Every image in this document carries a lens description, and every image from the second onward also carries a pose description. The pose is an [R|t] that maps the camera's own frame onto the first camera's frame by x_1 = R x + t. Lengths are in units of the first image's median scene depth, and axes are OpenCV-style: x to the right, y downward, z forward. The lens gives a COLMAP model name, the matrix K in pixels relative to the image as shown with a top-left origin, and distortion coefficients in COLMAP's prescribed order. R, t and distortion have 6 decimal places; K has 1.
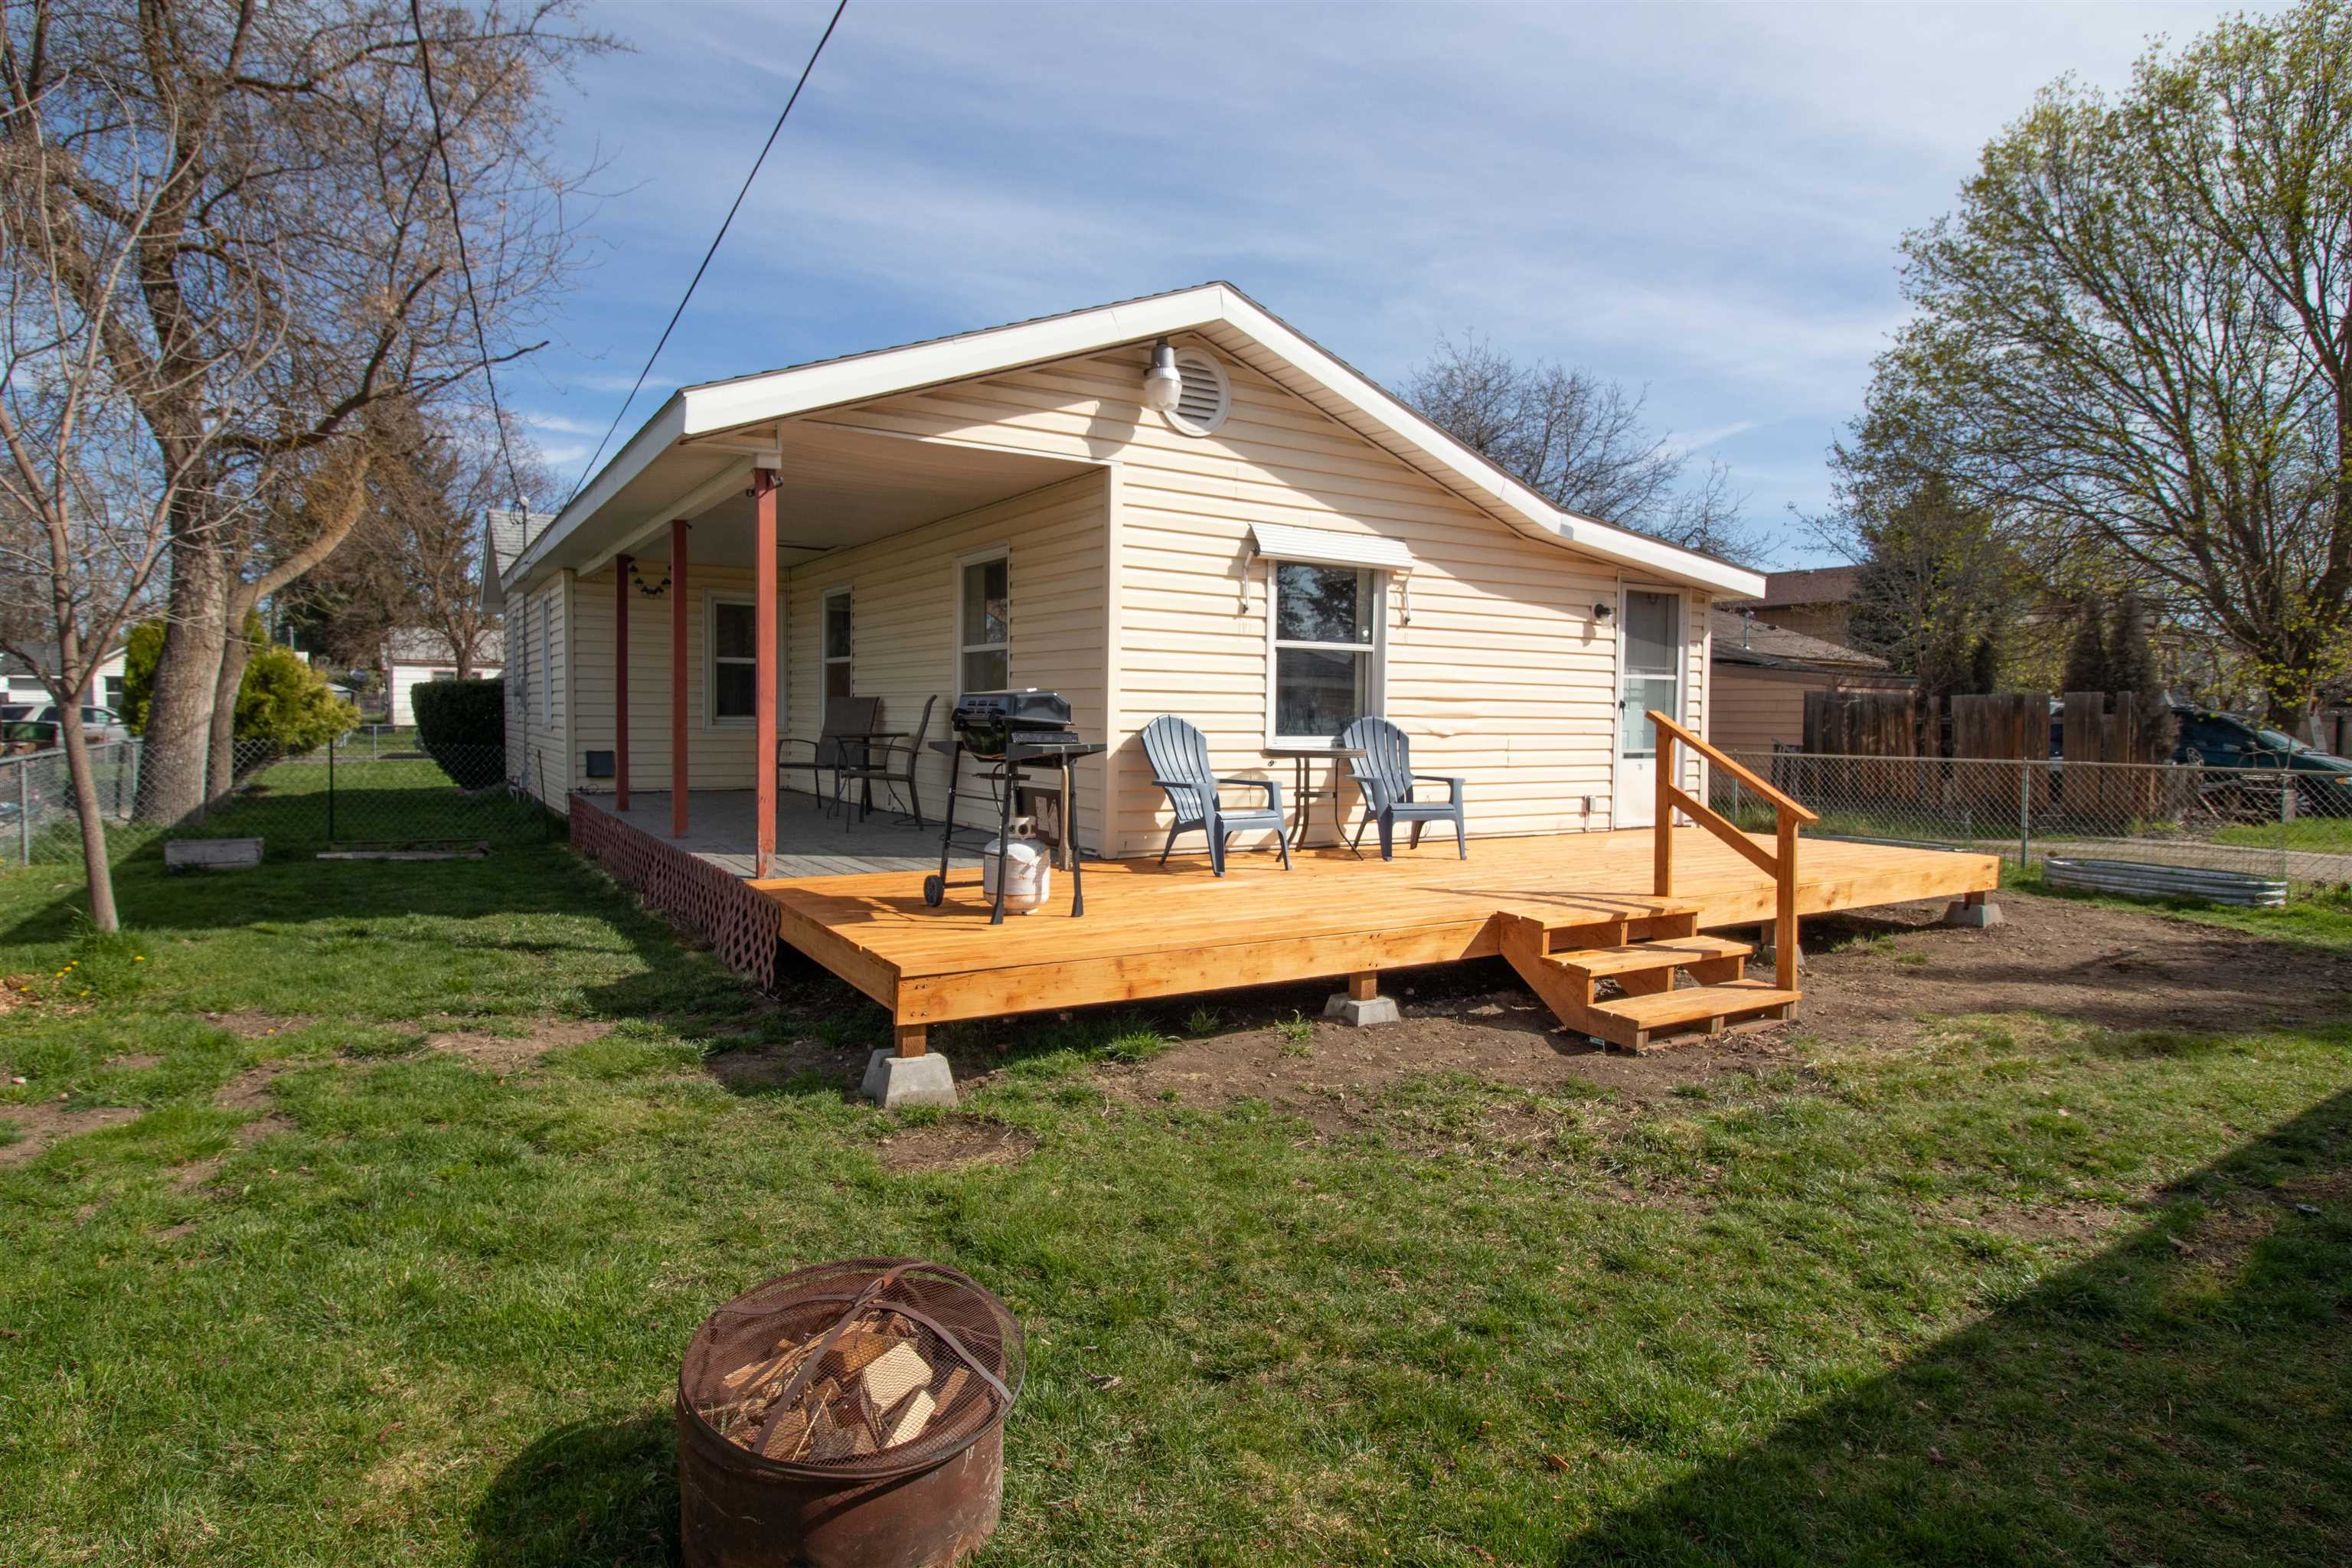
lens RADIAL K [[1319.2, 0, 1176.0], [0, 1319.2, 784.0], [0, 0, 1]] dist [-0.000261, -0.000273]
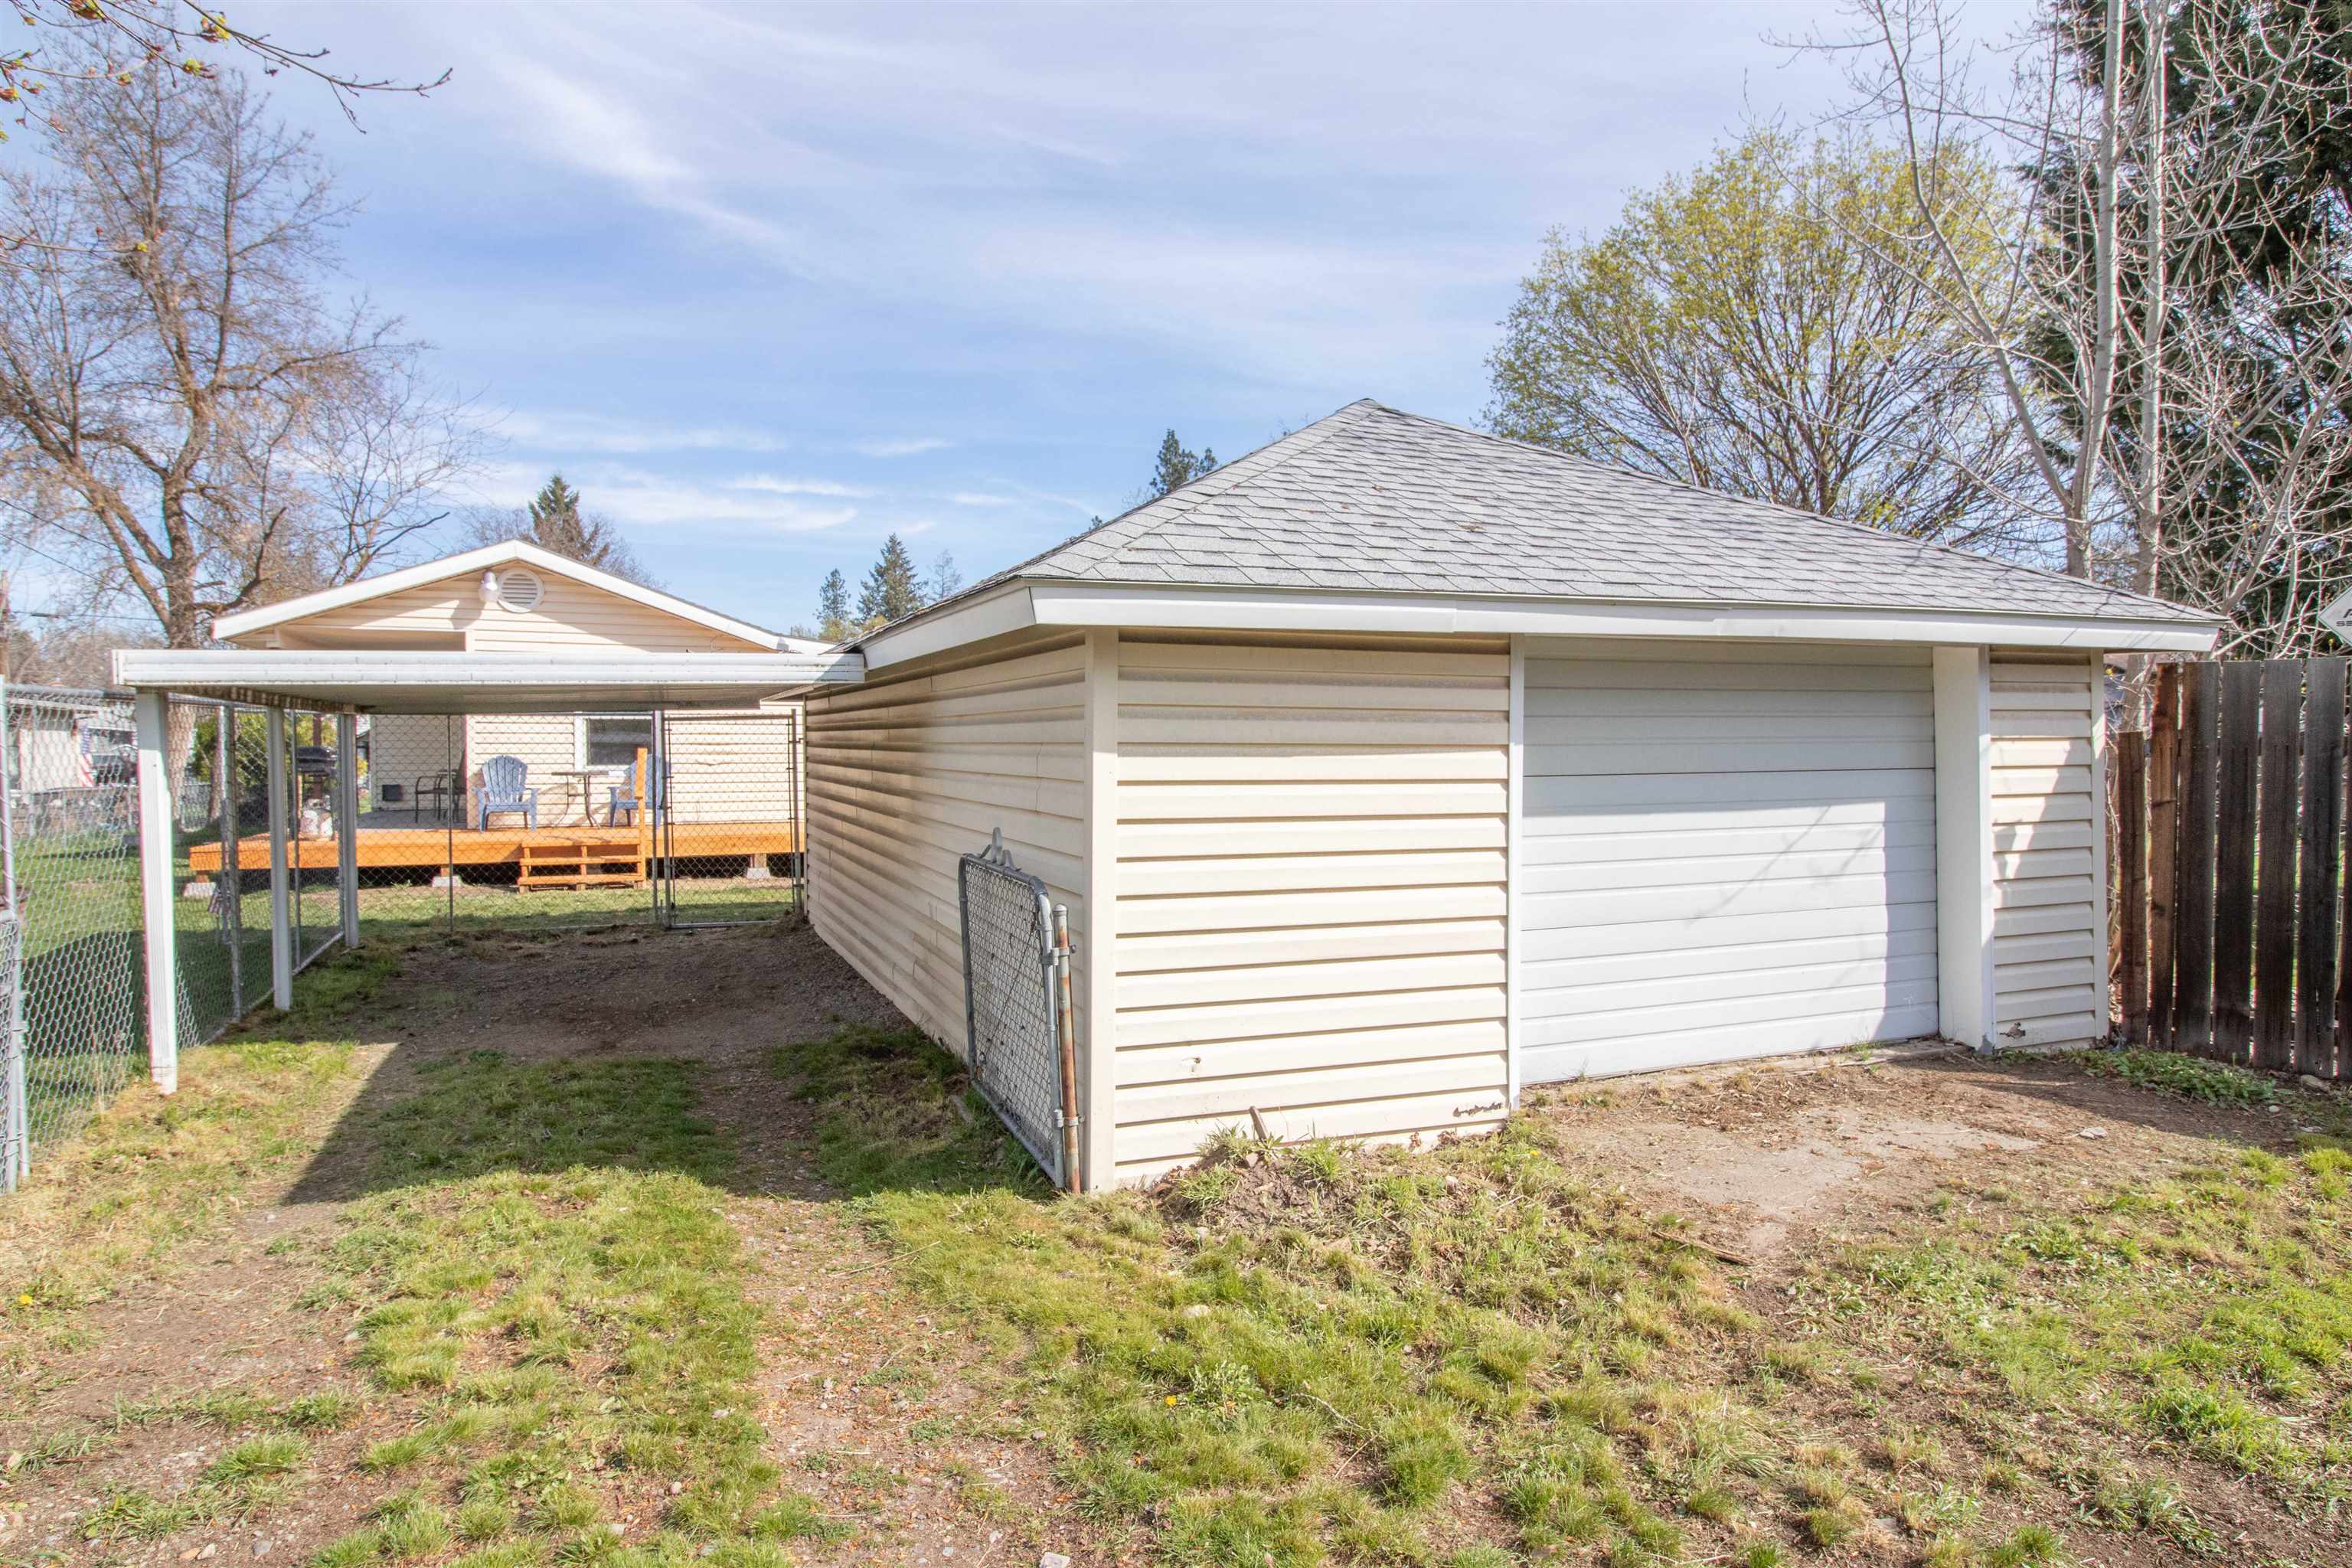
lens RADIAL K [[1387.3, 0, 1176.0], [0, 1387.3, 784.0], [0, 0, 1]] dist [-0.027640, 0.000021]
pose [[0.985059, -0.016242, -0.171452, 1.351527], [0.009979, 0.999253, -0.037326, 0.077400], [0.171930, 0.035057, 0.984485, -0.853360]]
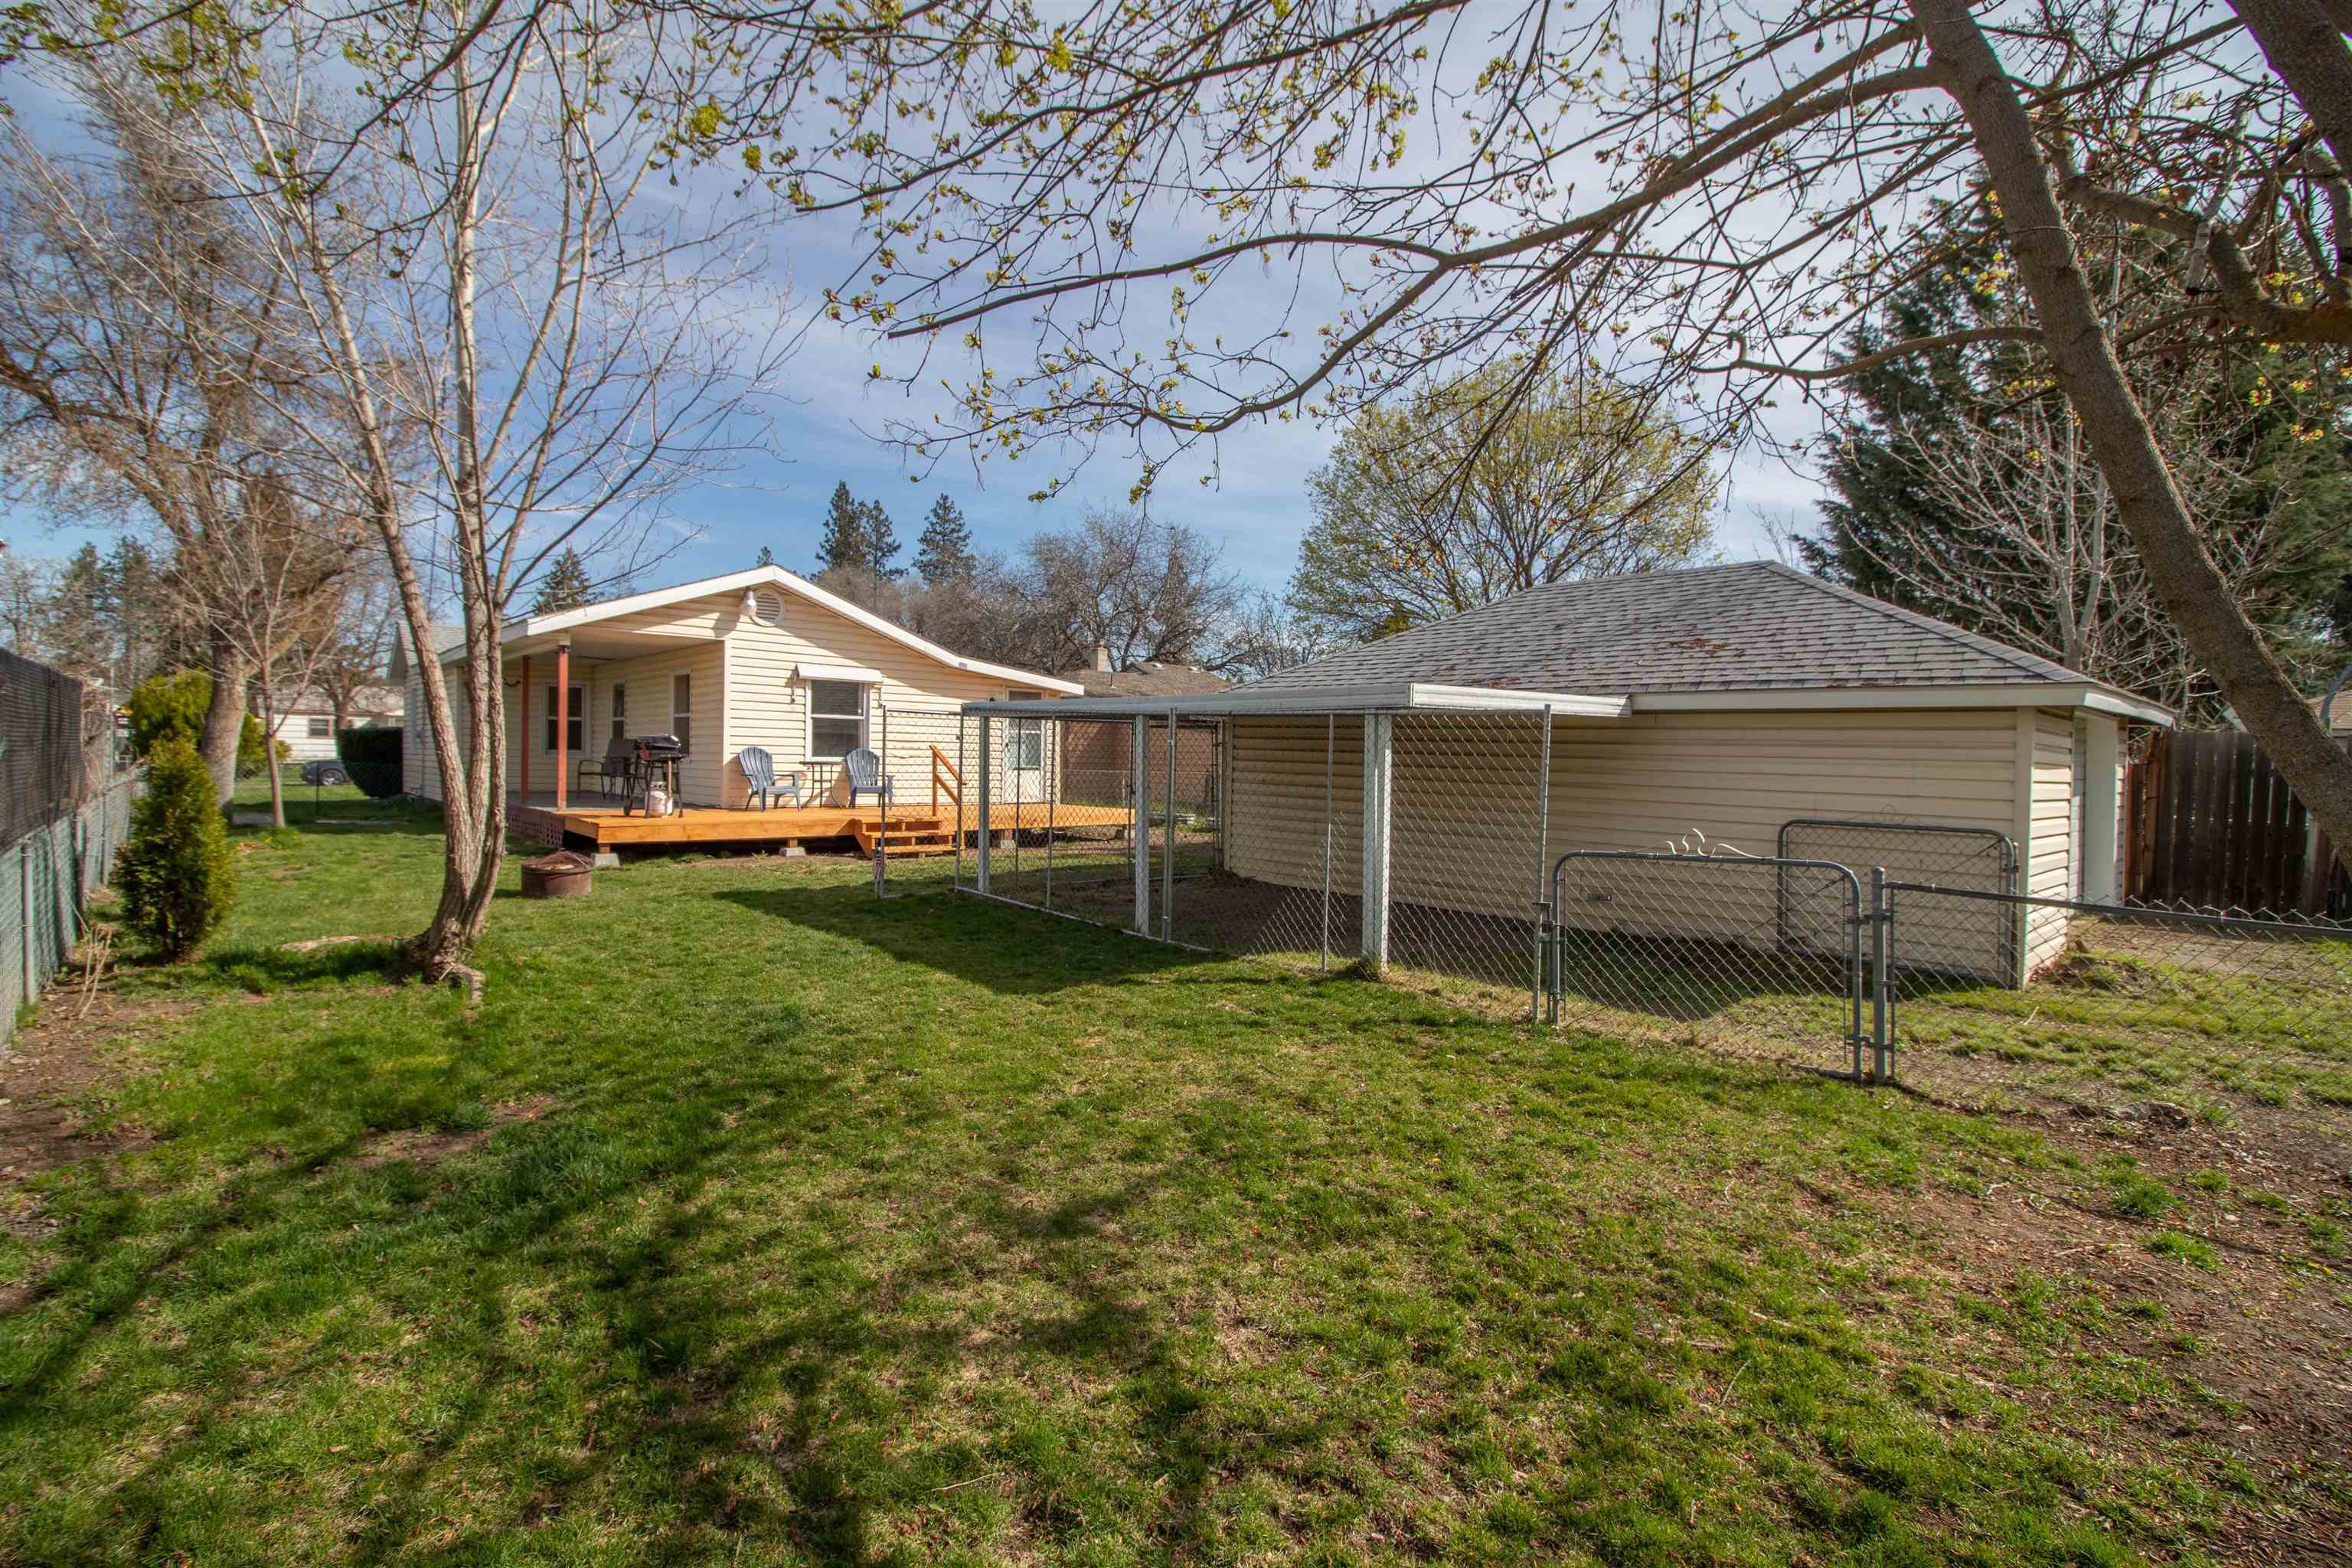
lens RADIAL K [[1111.1, 0, 1176.0], [0, 1111.1, 784.0], [0, 0, 1]] dist [-0.001361, -0.000672]
pose [[0.986284, 0.000799, 0.165057, 0.411226], [0.004472, 0.999492, -0.031563, 0.079493], [-0.164998, 0.031868, 0.985779, -1.058819]]
